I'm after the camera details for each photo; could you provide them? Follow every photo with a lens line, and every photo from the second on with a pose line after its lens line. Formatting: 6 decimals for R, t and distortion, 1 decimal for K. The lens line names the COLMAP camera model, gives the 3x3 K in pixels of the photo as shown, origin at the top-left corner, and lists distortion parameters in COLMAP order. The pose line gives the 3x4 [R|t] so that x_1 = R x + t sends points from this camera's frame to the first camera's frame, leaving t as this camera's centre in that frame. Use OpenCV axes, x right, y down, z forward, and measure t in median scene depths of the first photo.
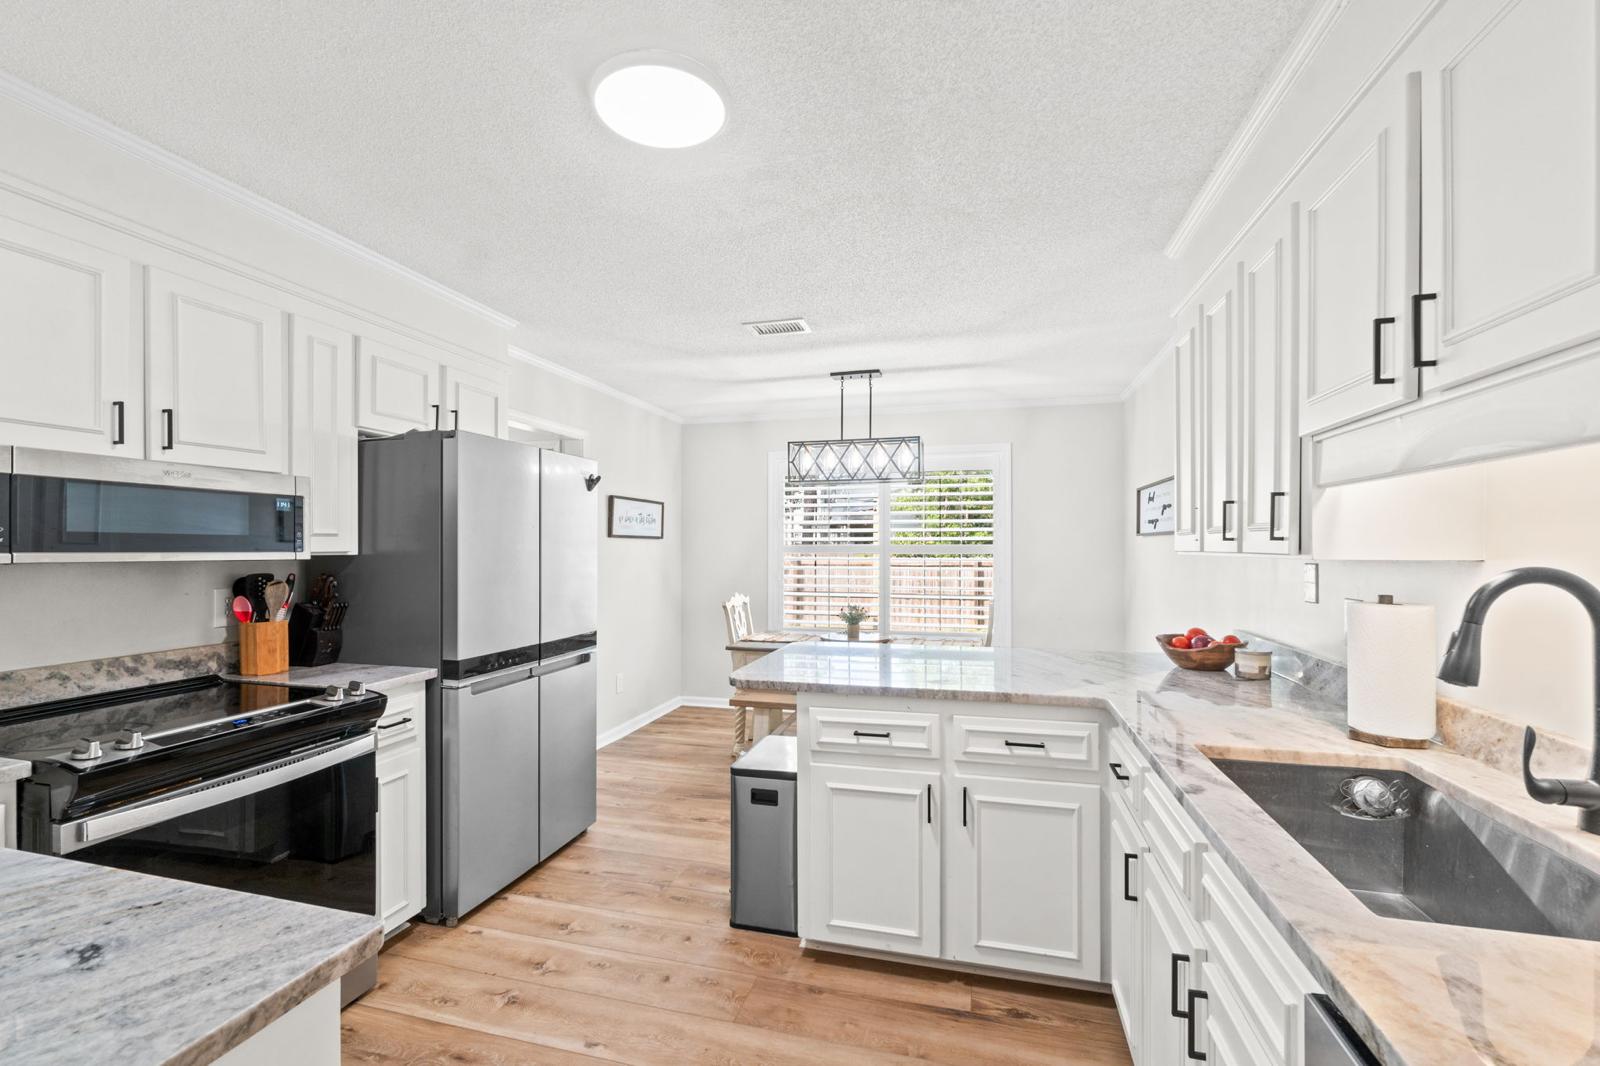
lens RADIAL K [[697.1, 0, 793.3], [0, 697.1, 542.0], [0, 0, 1]] dist [-0.013143, 0.000665]
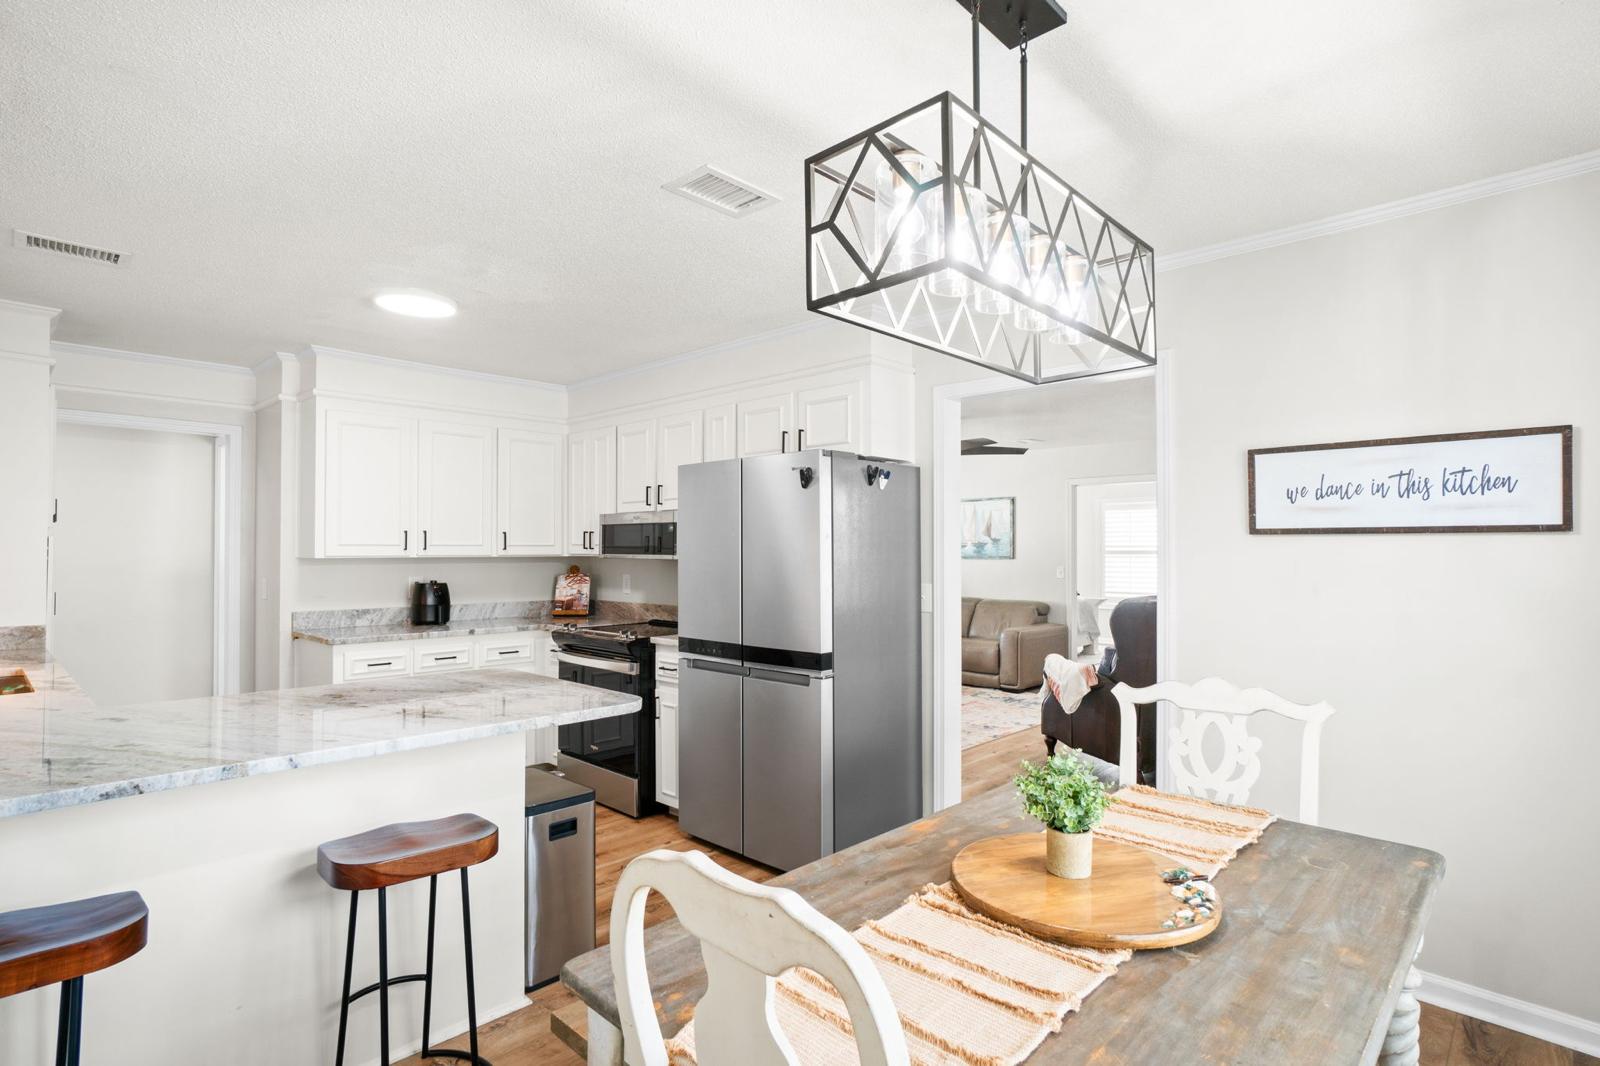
lens RADIAL K [[819.5, 0, 775.3], [0, 819.5, 528.7], [0, 0, 1]] dist [-0.000996, -0.000419]
pose [[-0.500684, -0.026983, -0.865209, 0.954169], [0.002056, 0.999474, -0.032360, 0.016552], [0.865628, -0.017981, -0.500365, 2.342466]]
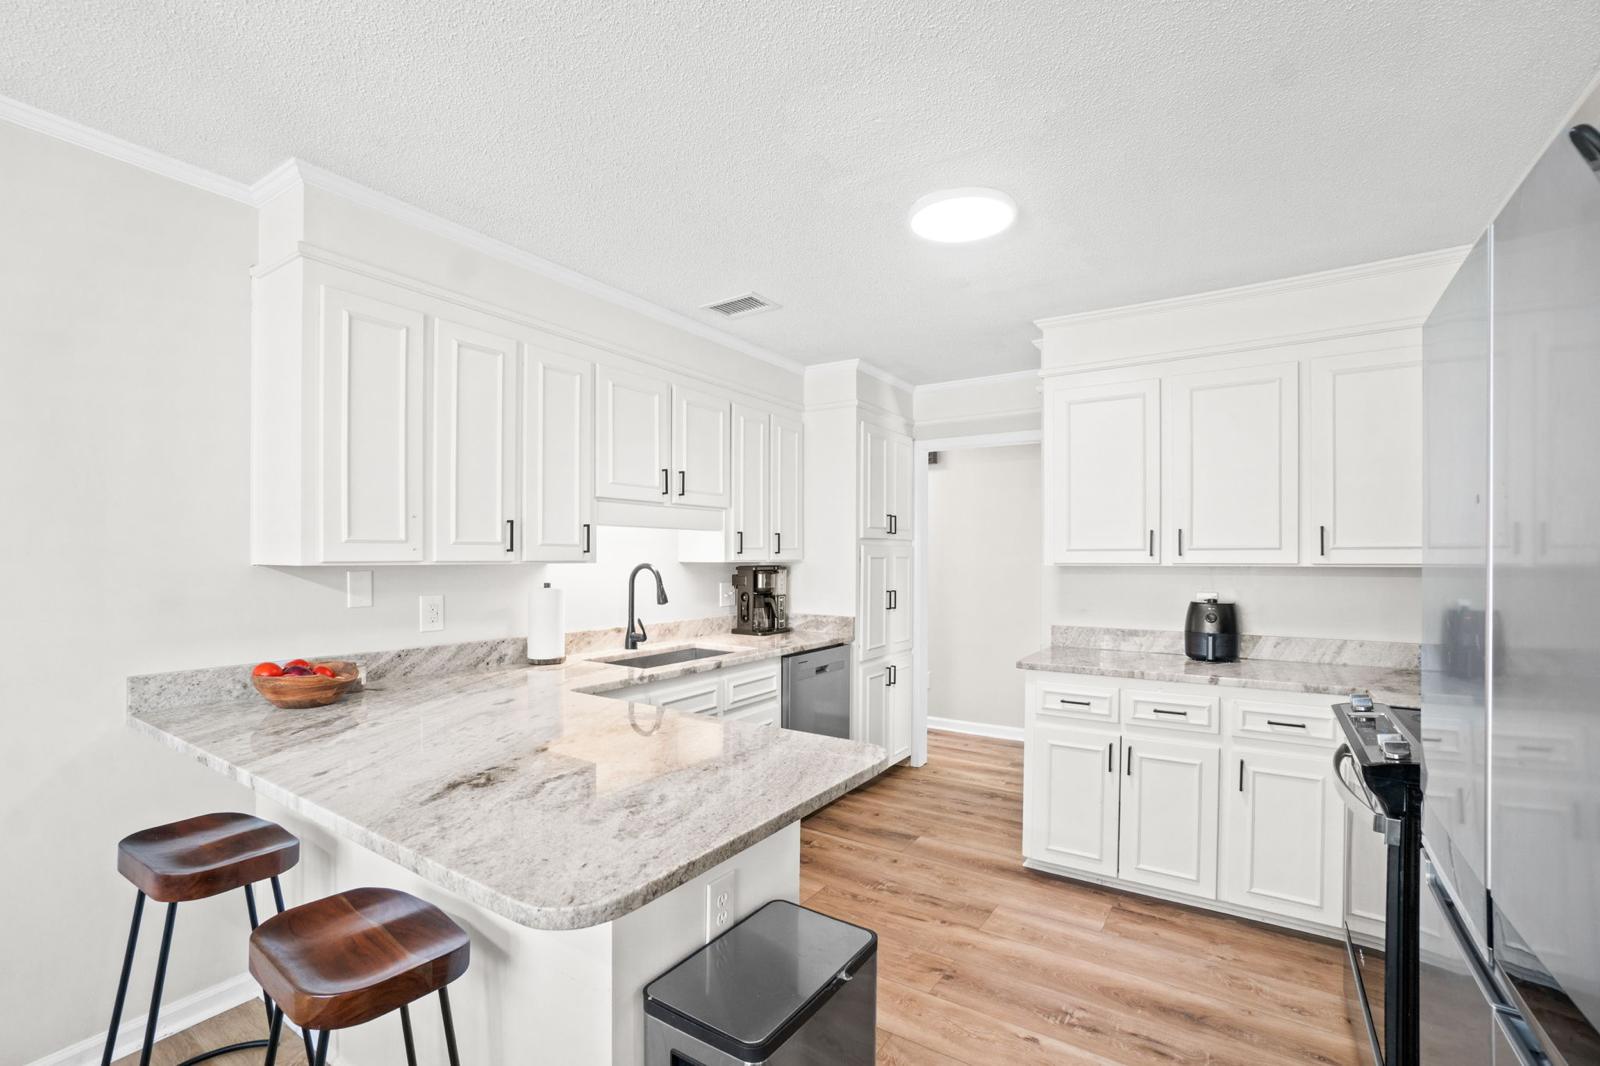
lens RADIAL K [[697.1, 0, 793.8], [0, 697.1, 559.6], [0, 0, 1]] dist [-0.013143, 0.000665]
pose [[-0.949806, -0.005551, 0.312792, -0.256785], [-0.006165, 0.999981, -0.000974, 0.013537], [-0.312780, -0.002854, -0.949821, 1.904911]]
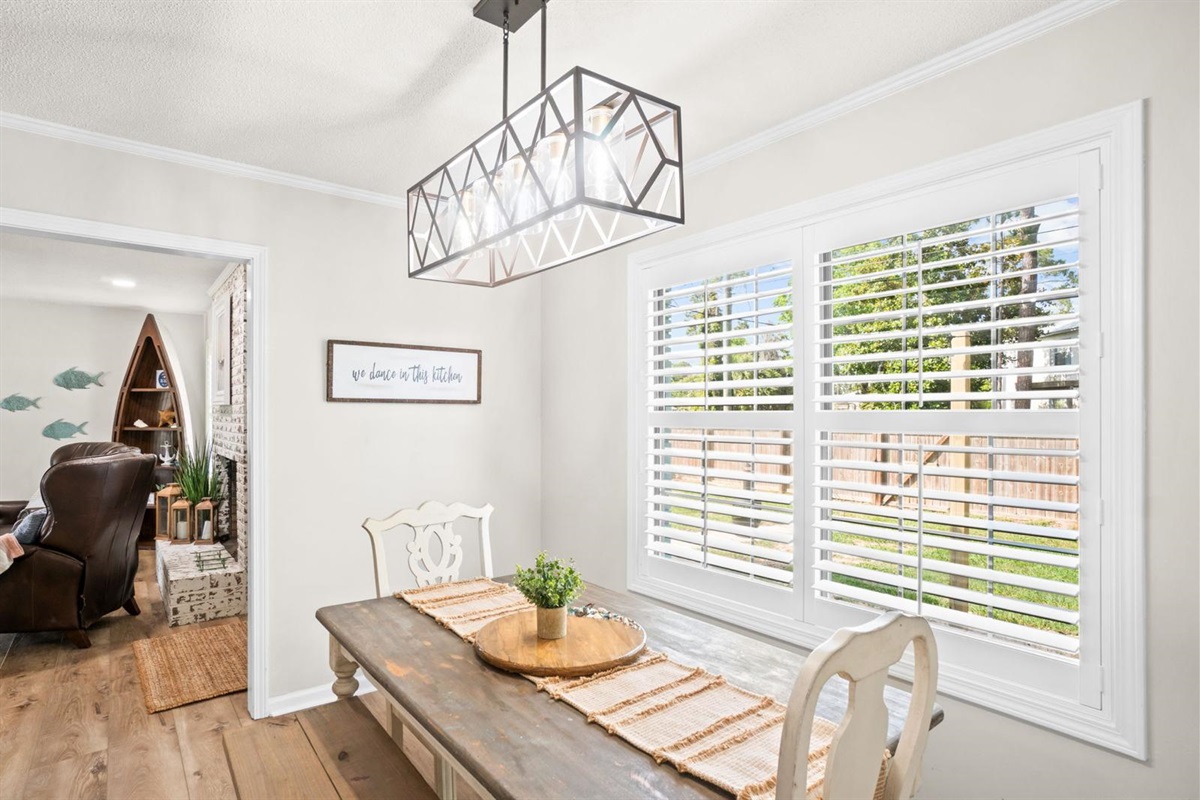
lens RADIAL K [[630.9, 0, 599.8], [0, 630.9, 406.6], [0, 0, 1]] dist [-0.005814, -0.000562]
pose [[0.800492, -0.008398, -0.599284, 0.726104], [0.003123, 0.999947, -0.009841, 0.010853], [0.599335, 0.006005, 0.800476, 1.577265]]
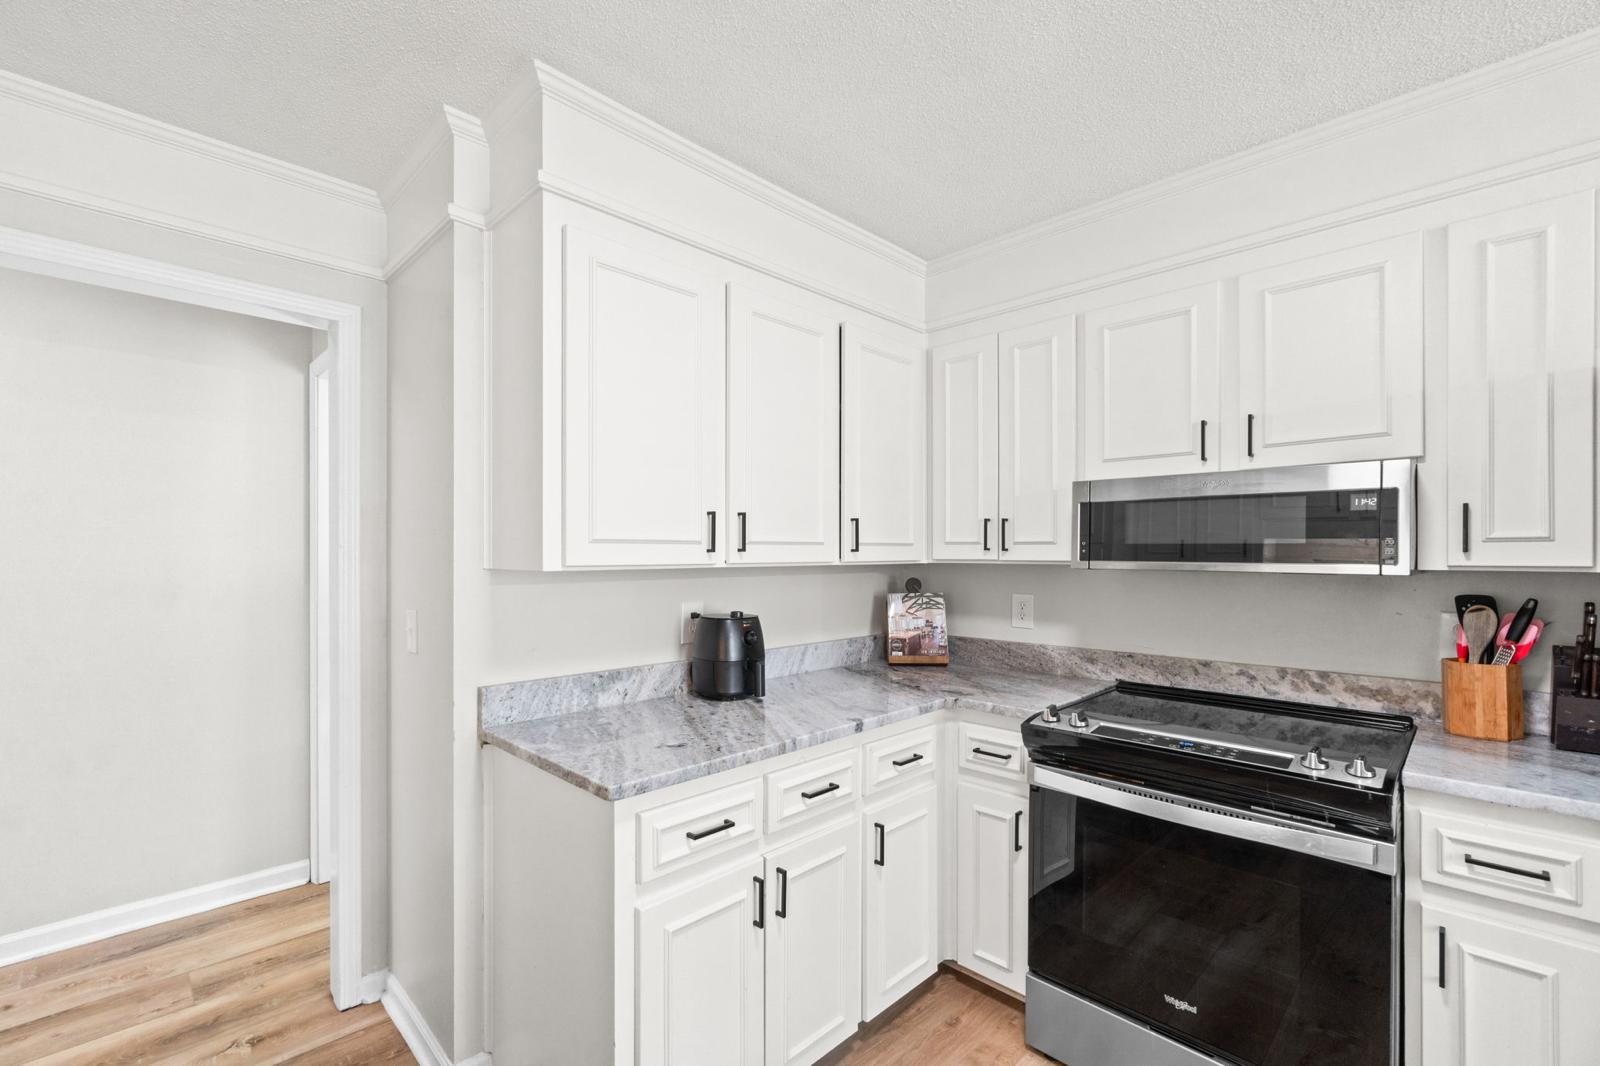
lens RADIAL K [[697.1, 0, 796.1], [0, 697.1, 546.8], [0, 0, 1]] dist [-0.013143, 0.000665]
pose [[-0.492139, -0.012463, -0.870428, 0.239187], [-0.000199, 0.999899, -0.014204, 0.006040], [0.870517, -0.006817, -0.492091, 0.857437]]
